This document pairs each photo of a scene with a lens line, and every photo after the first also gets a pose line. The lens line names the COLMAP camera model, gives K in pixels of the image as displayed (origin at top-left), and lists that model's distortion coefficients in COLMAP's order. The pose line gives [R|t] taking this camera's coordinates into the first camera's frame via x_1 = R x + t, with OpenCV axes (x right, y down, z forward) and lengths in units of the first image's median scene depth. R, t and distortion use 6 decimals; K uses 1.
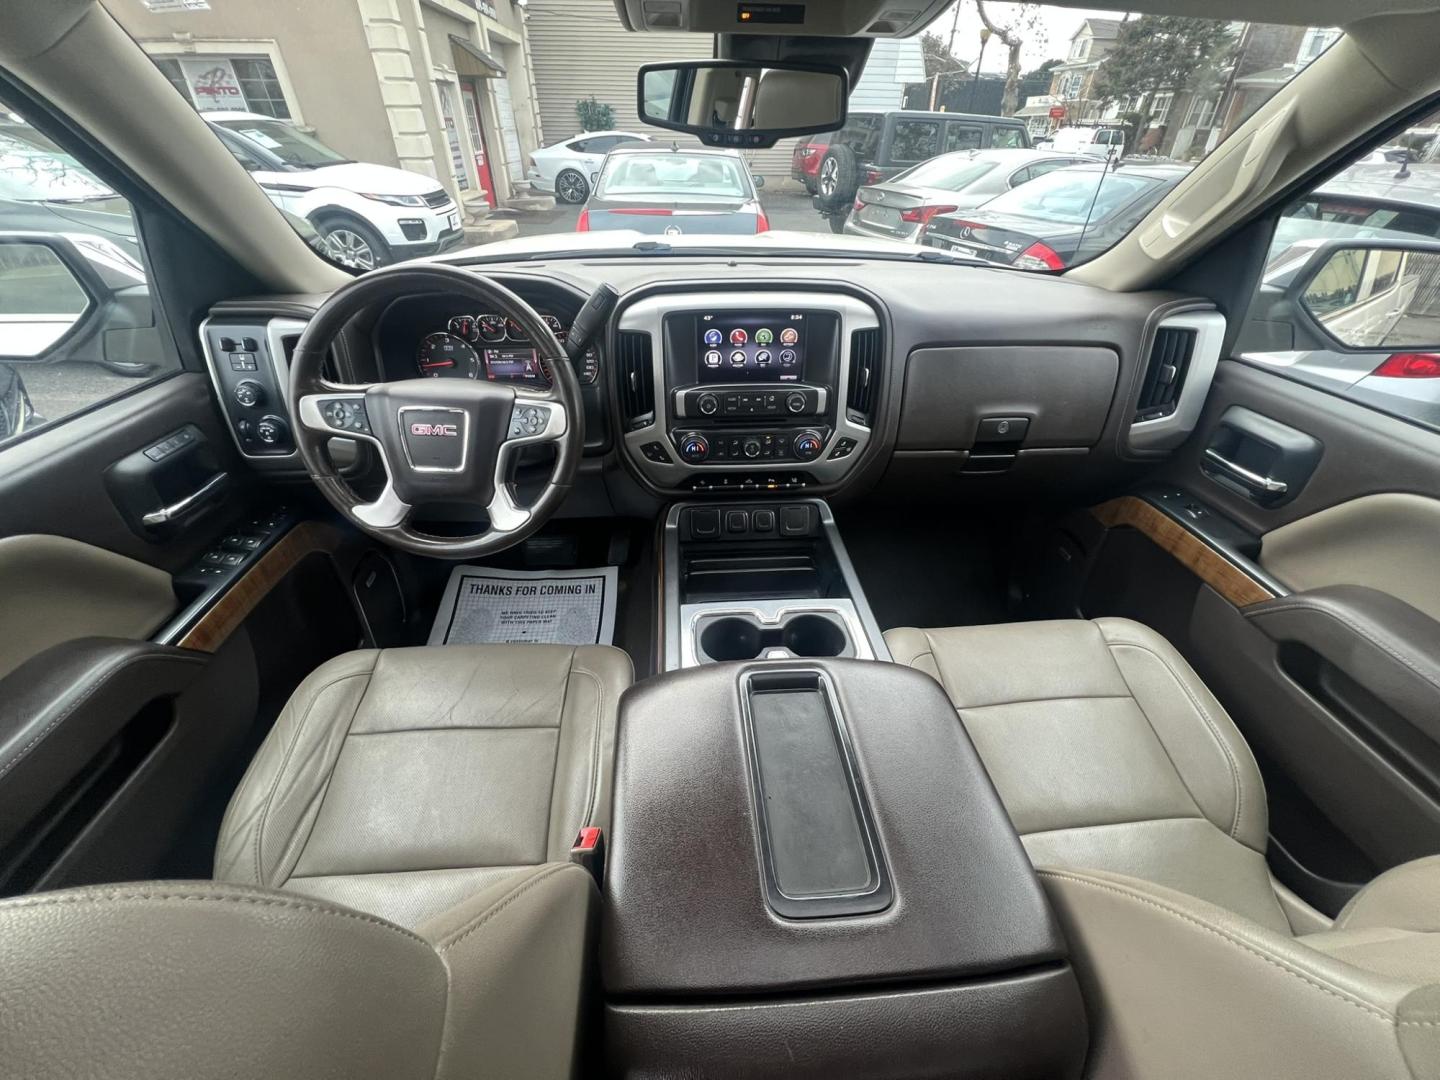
lens RADIAL K [[578.7, 0, 723.8], [0, 578.7, 538.3], [0, 0, 1]] dist [-0.002139, -0.000488]
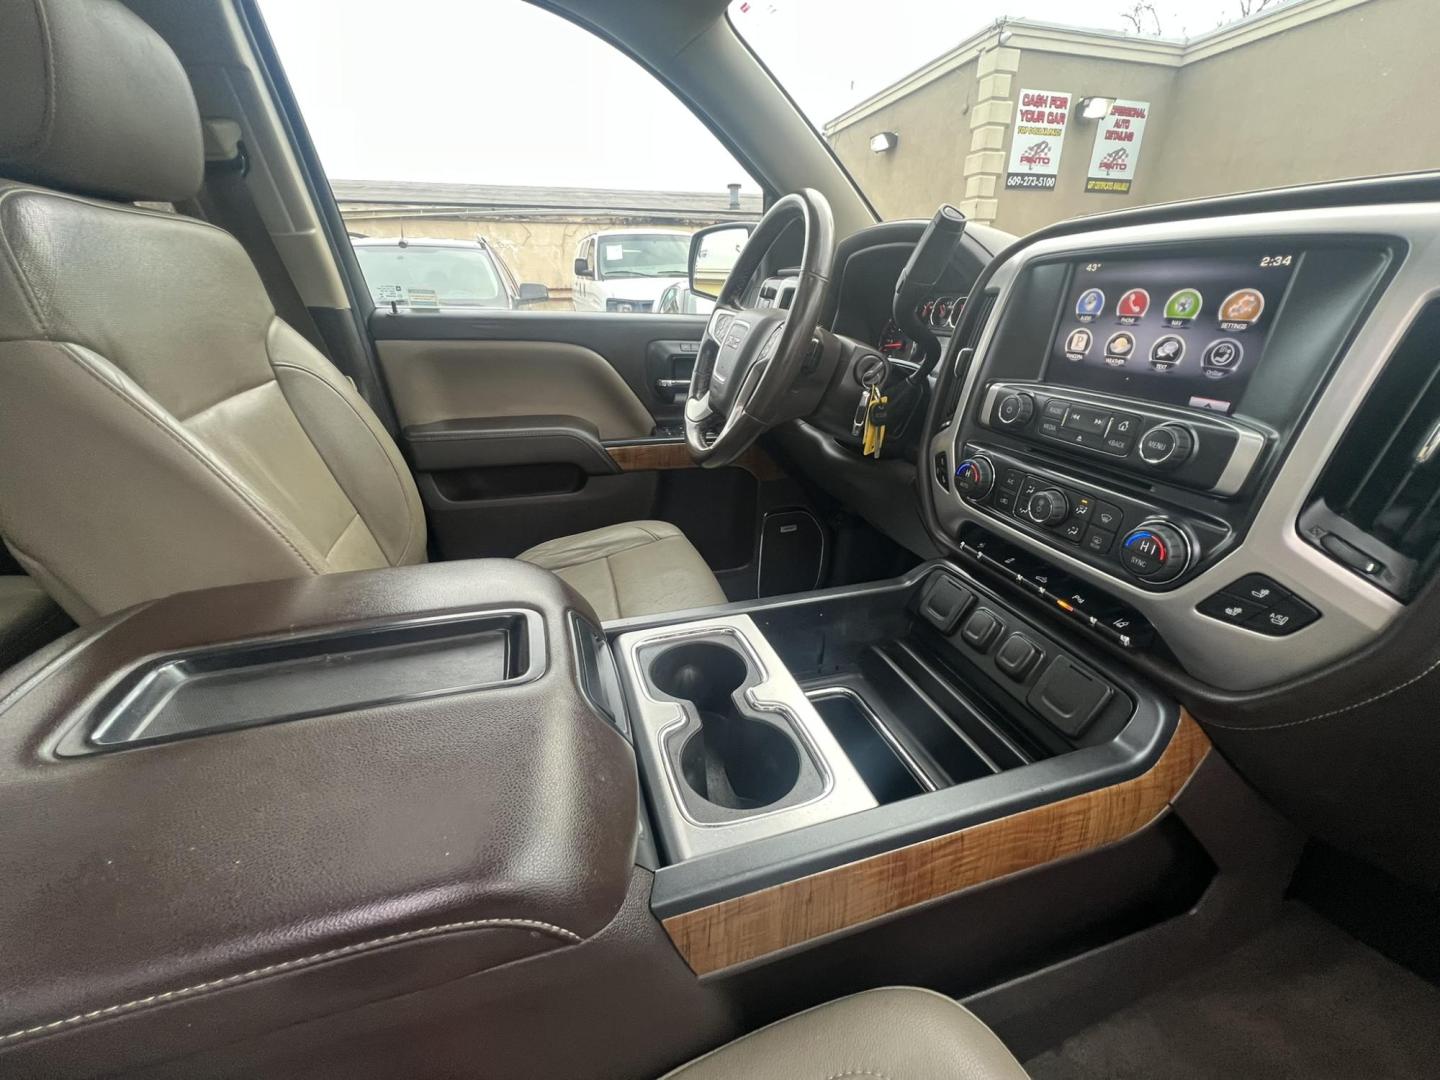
lens RADIAL K [[570.3, 0, 715.3], [0, 570.3, 537.1], [0, 0, 1]] dist [-0.000311, -0.000264]
pose [[0.223085, 0.375780, -0.899457, 0.458753], [-0.562425, 0.803259, 0.196096, -0.067712], [0.796186, 0.462131, 0.390543, 0.573415]]
